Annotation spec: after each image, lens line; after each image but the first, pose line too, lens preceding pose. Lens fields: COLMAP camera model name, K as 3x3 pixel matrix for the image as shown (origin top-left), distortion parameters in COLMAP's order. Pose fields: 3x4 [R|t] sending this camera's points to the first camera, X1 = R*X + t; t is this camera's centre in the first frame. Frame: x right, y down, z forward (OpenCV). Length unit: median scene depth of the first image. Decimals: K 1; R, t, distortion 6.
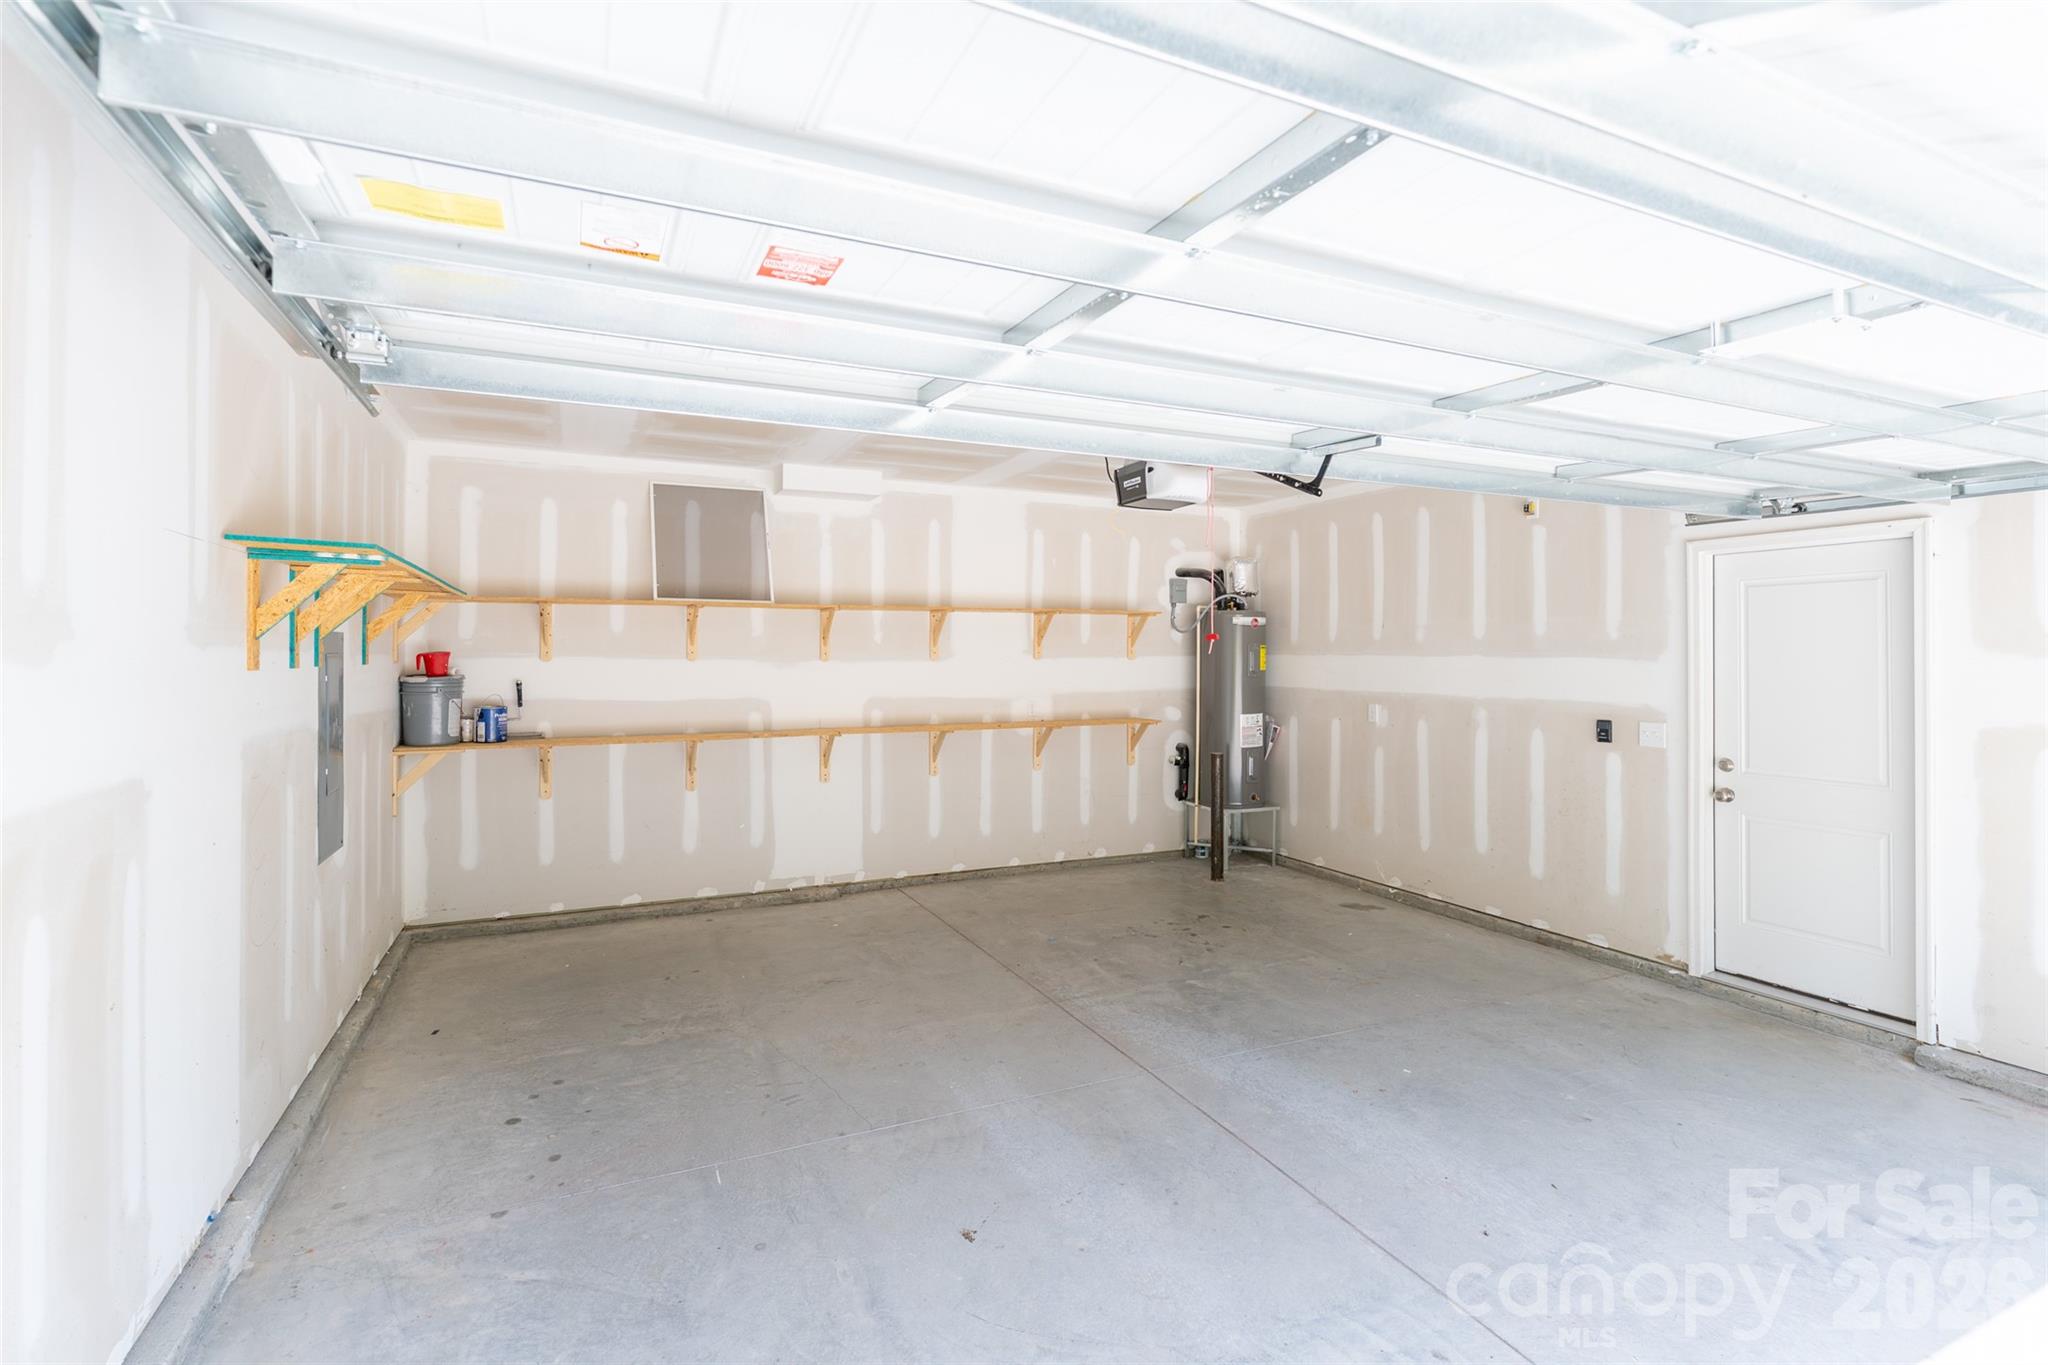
lens RADIAL K [[943.7, 0, 1023.1], [0, 943.7, 649.0], [0, 0, 1]] dist [0.001326, 0.000435]
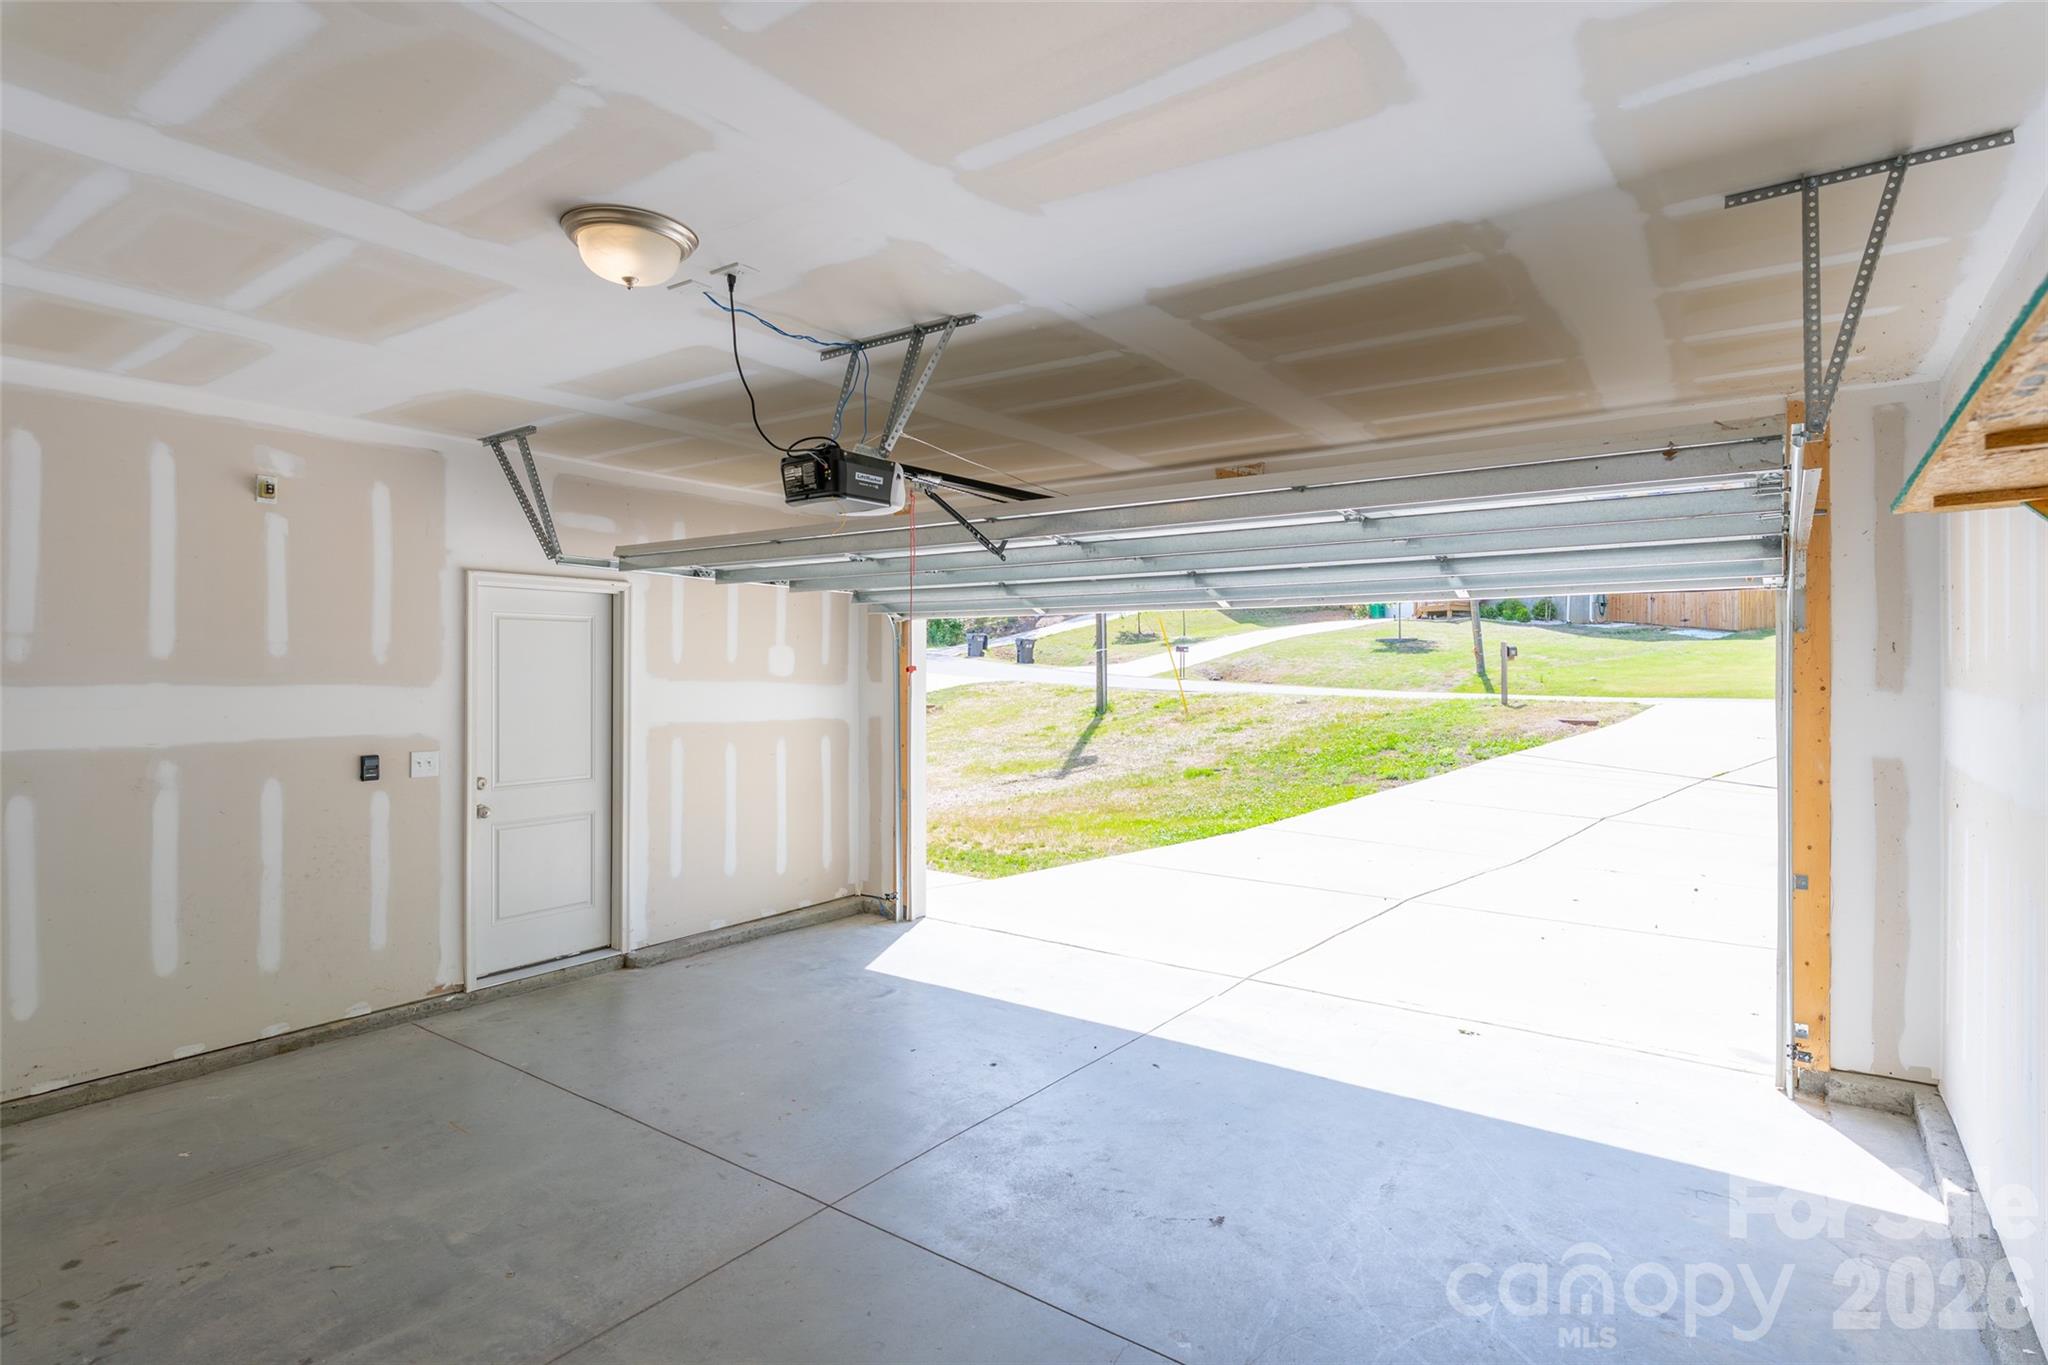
lens RADIAL K [[1034.7, 0, 1024.0], [0, 1034.7, 682.5], [0, 0, 1]] dist [0.001500, -0.000355]
pose [[-0.481333, -0.012364, 0.876451, -0.537927], [-0.008776, 0.999918, 0.009286, -0.007123], [-0.876494, -0.003222, -0.481402, 0.960043]]
